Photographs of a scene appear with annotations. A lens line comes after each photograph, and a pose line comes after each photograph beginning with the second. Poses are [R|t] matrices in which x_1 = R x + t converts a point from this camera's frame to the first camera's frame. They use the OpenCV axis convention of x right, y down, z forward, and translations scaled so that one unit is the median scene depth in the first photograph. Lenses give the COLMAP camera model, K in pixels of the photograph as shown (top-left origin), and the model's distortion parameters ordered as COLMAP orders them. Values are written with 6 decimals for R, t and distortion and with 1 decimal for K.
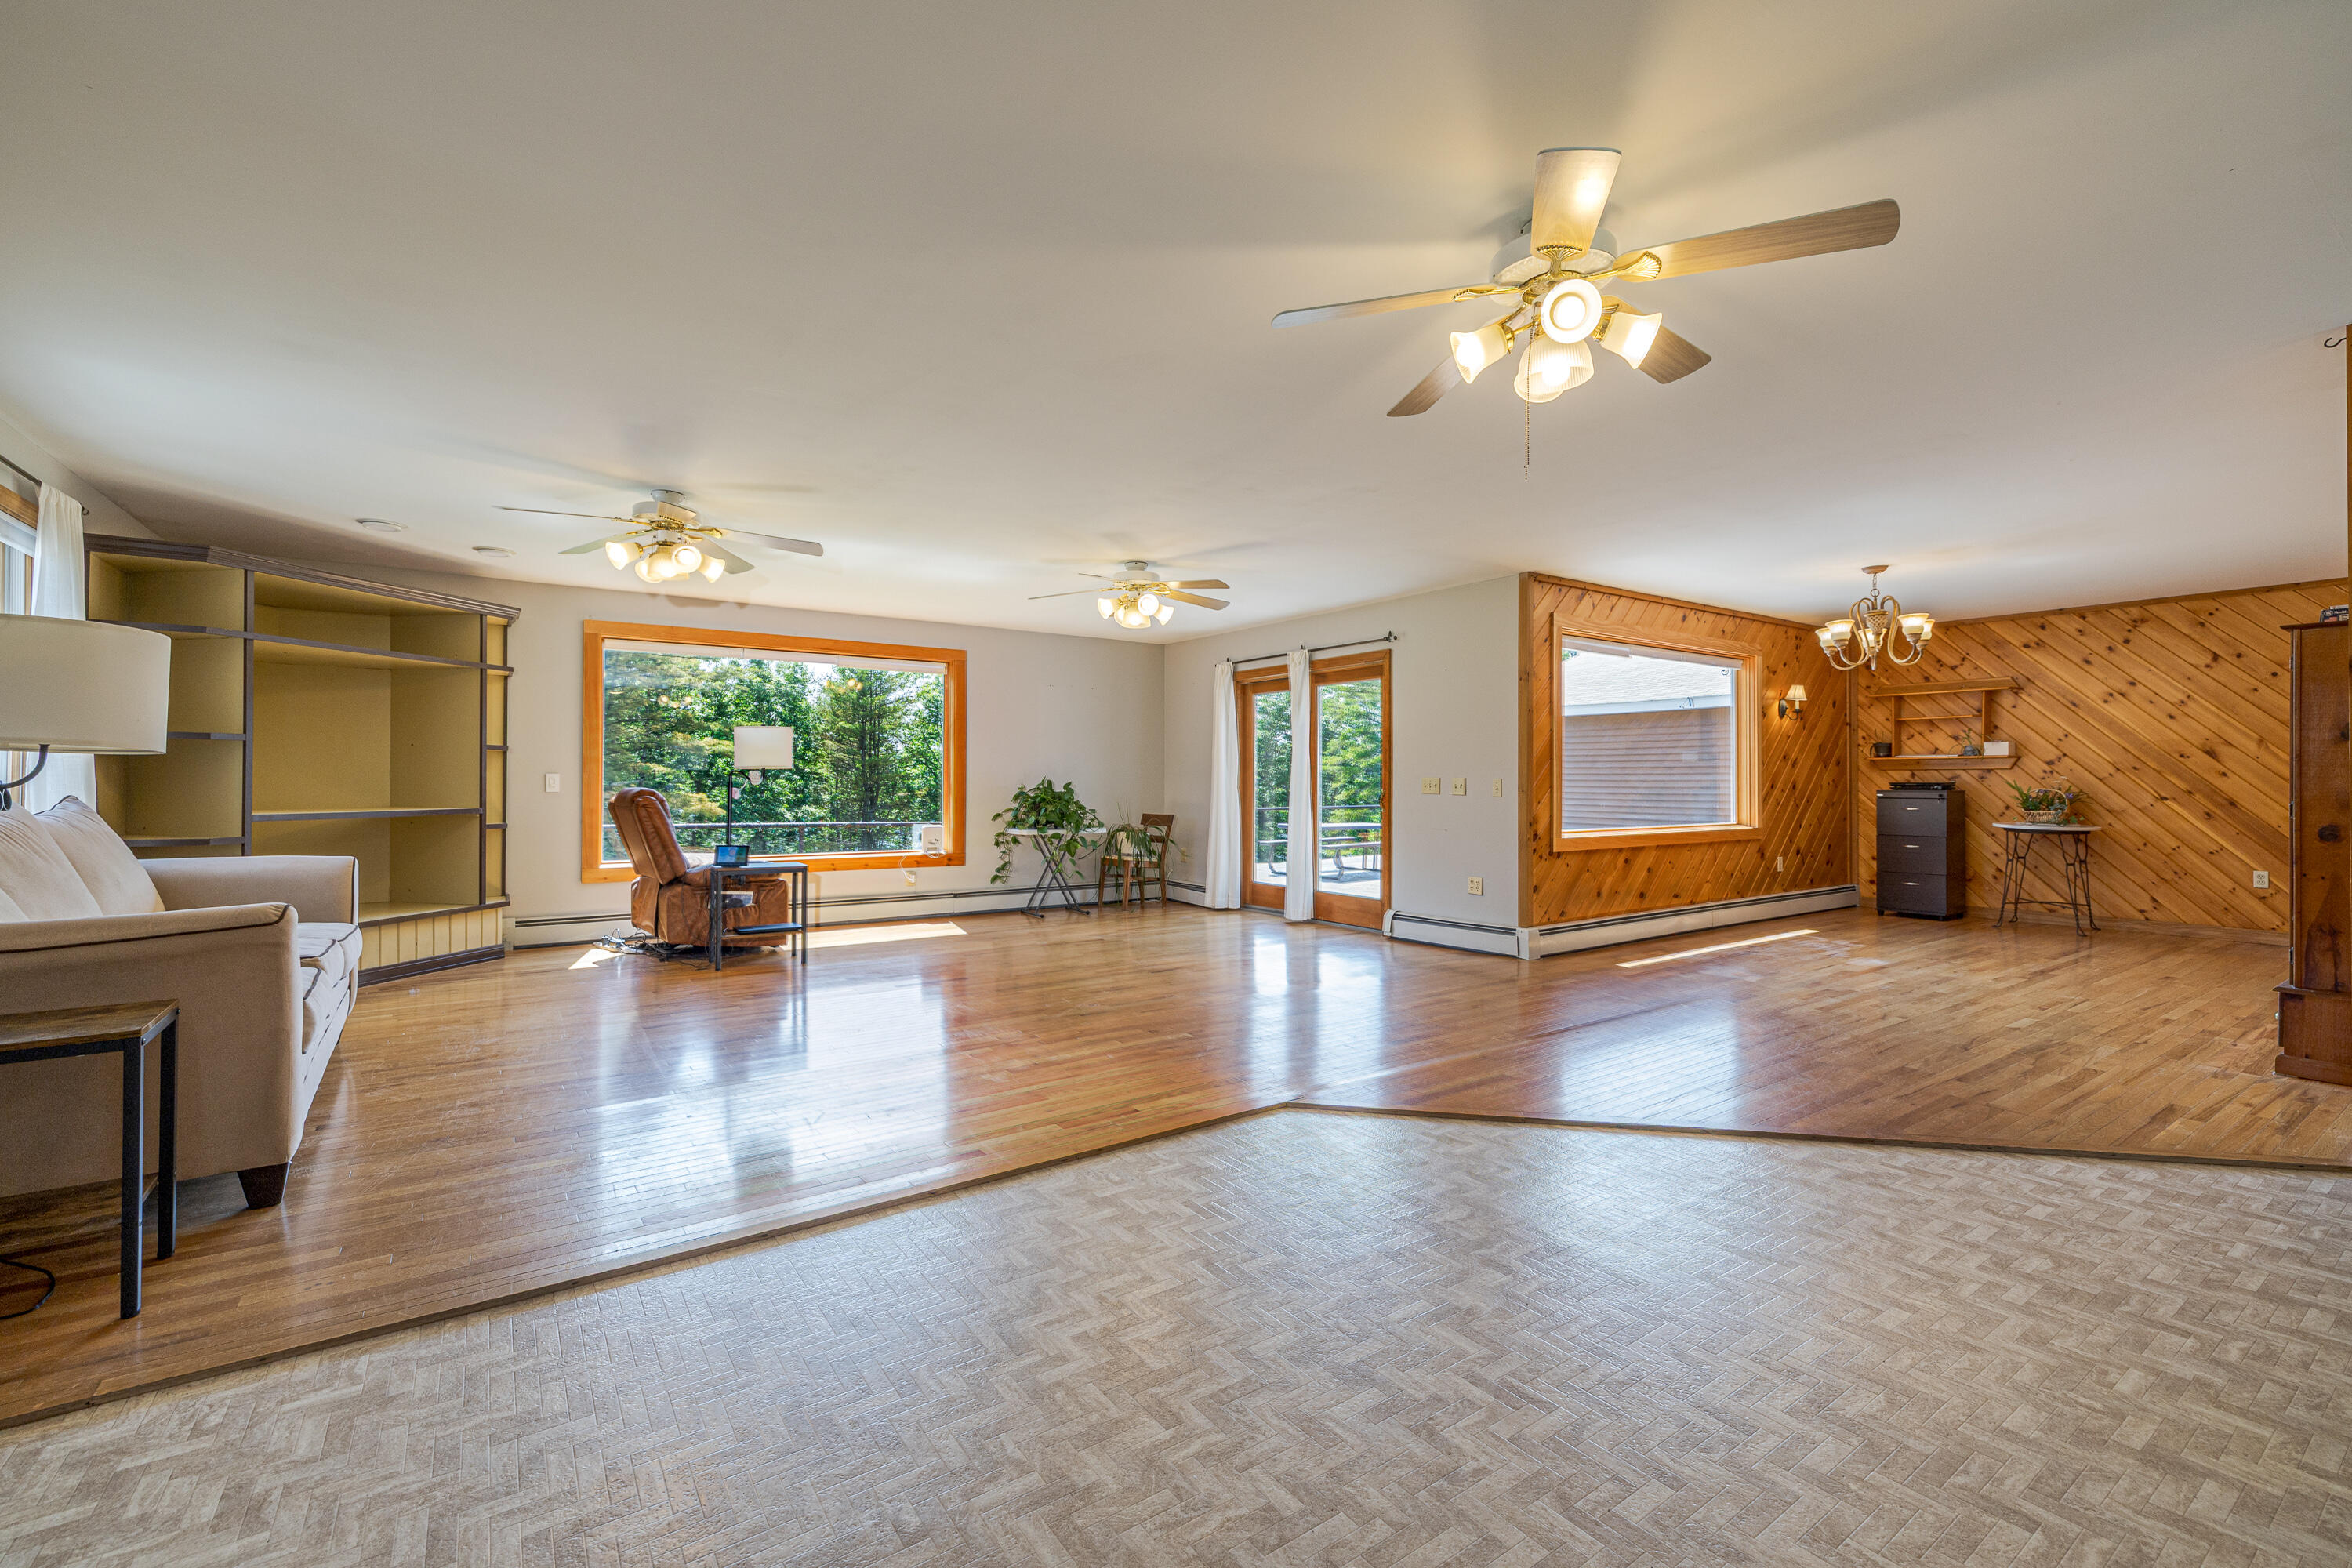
lens RADIAL K [[1018.6, 0, 1178.6], [0, 1018.6, 778.5], [0, 0, 1]] dist [0.001742, 0.000534]
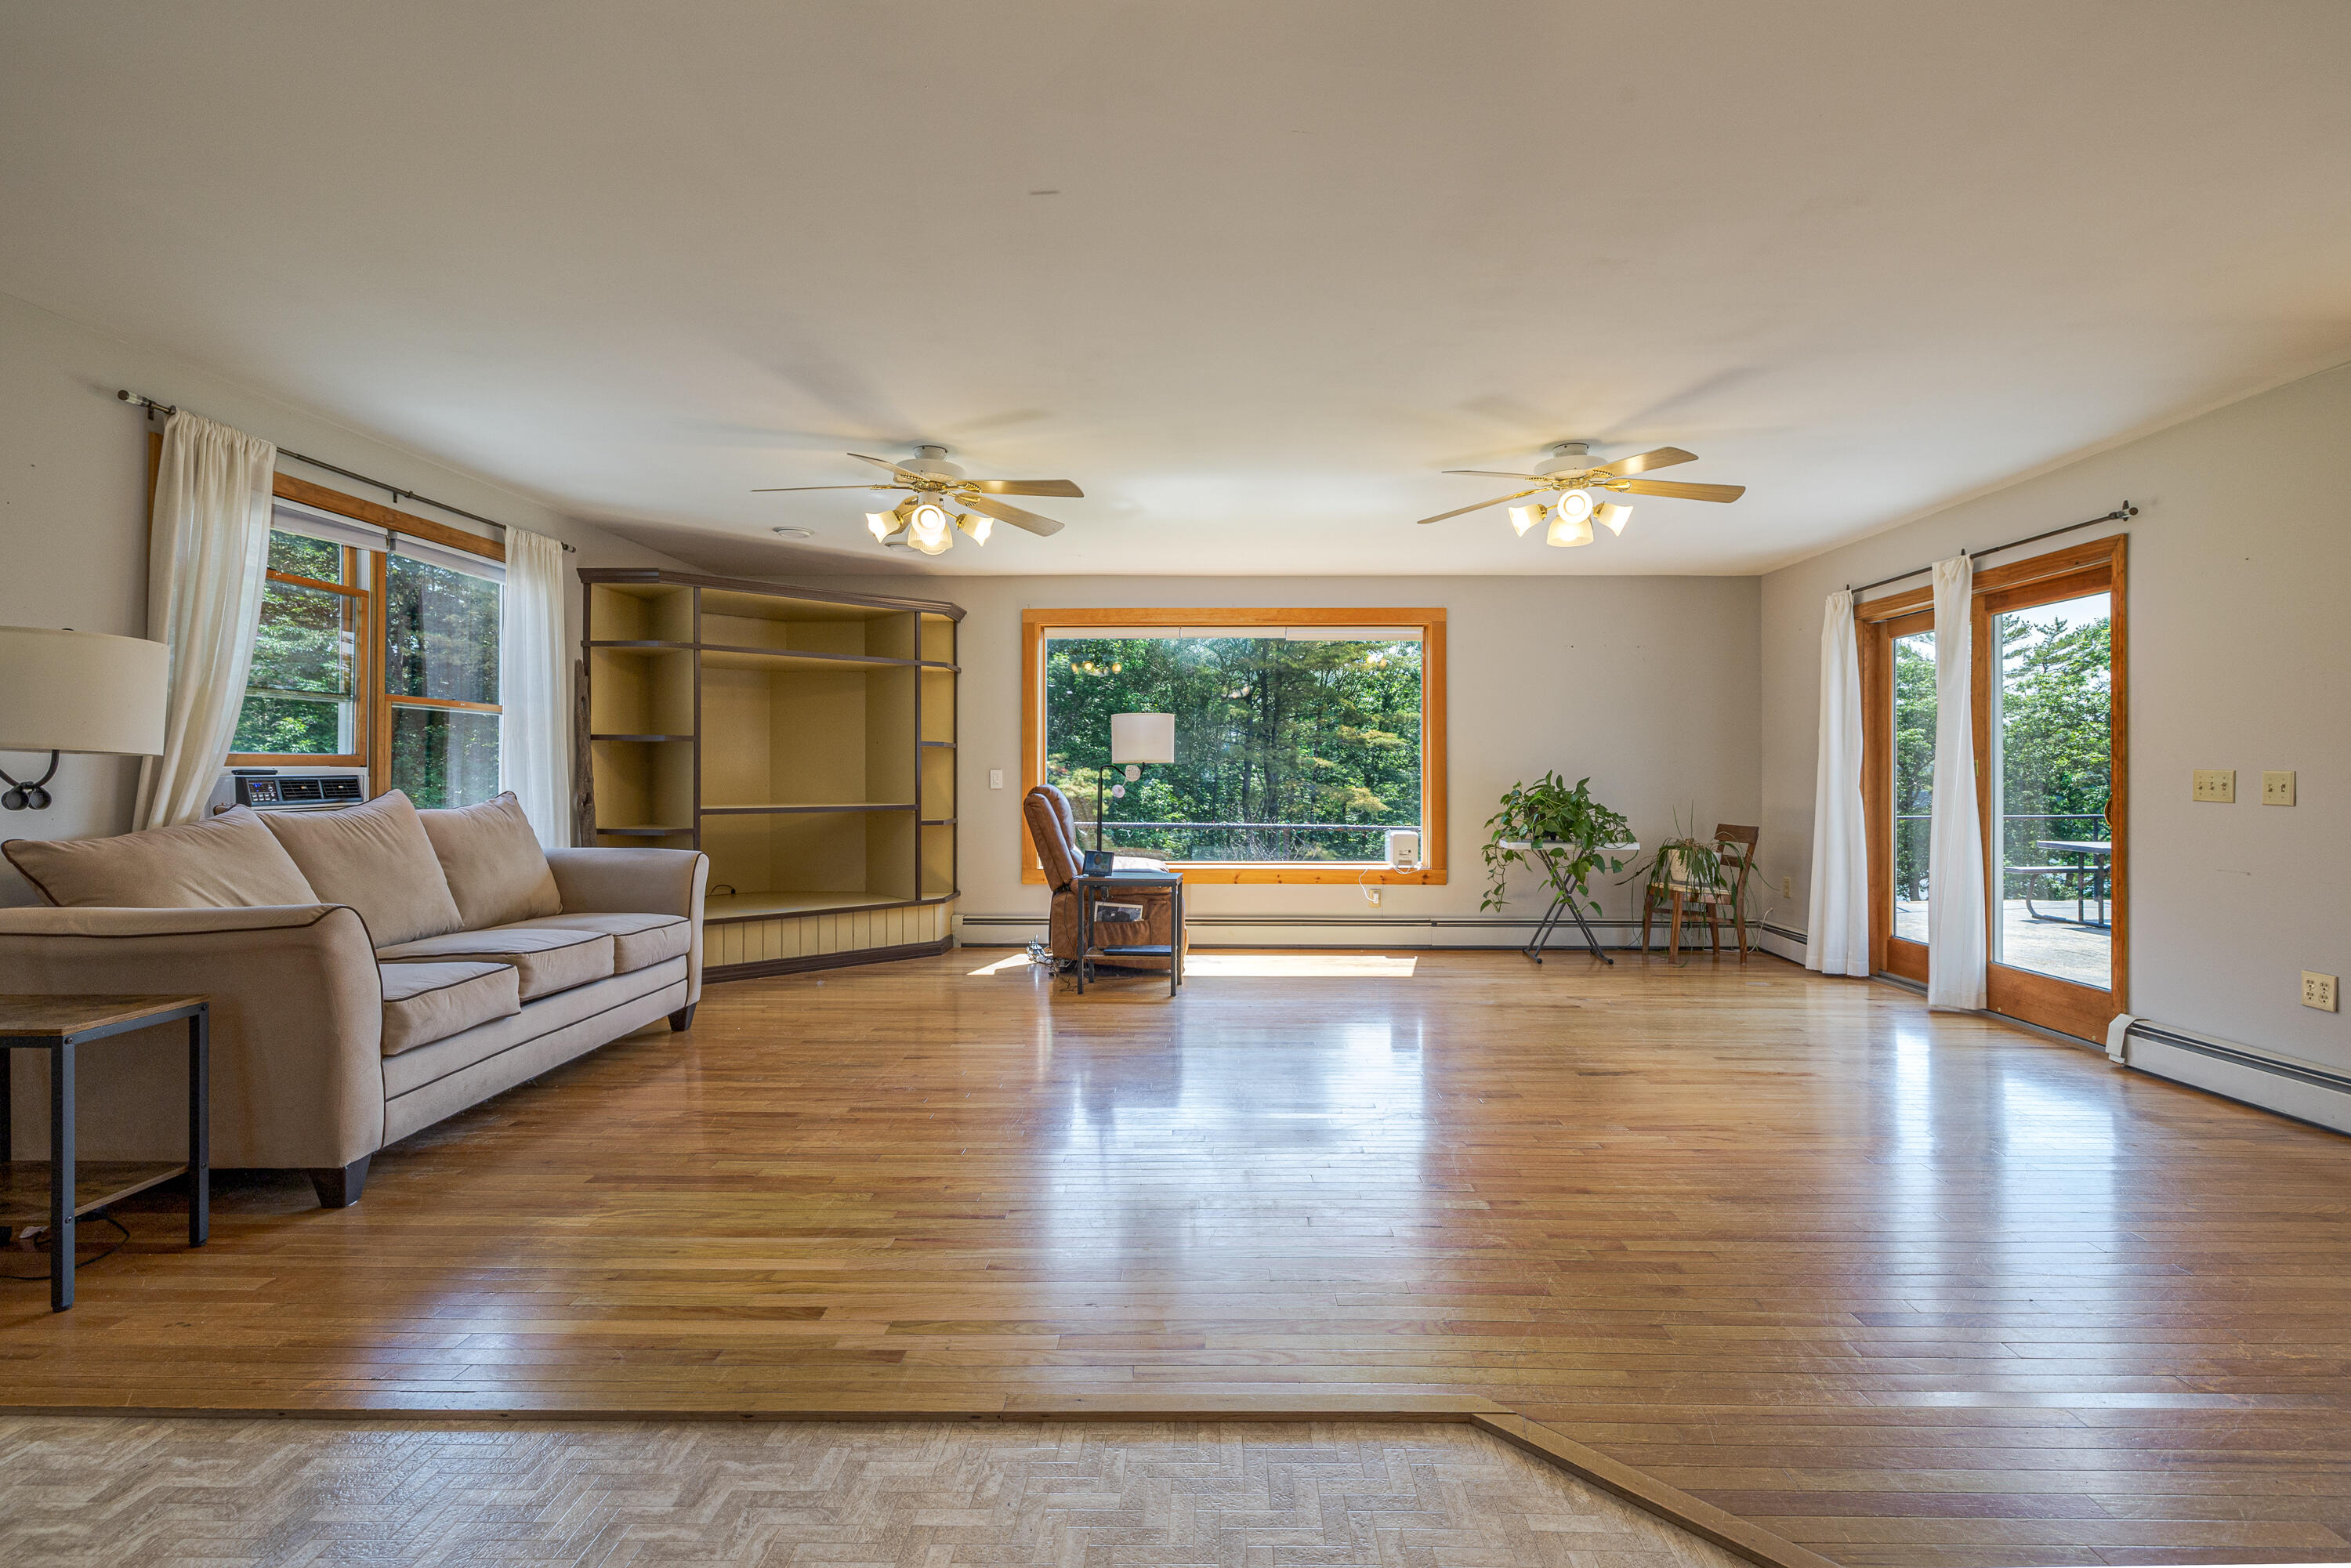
lens RADIAL K [[1125.0, 0, 1166.3], [0, 1125.0, 774.5], [0, 0, 1]] dist [-0.008666, 0.000698]
pose [[0.806195, -0.001769, -0.591647, 0.133328], [0.003201, 0.999994, 0.001373, -0.000862], [0.591641, -0.003001, 0.806196, 0.196117]]
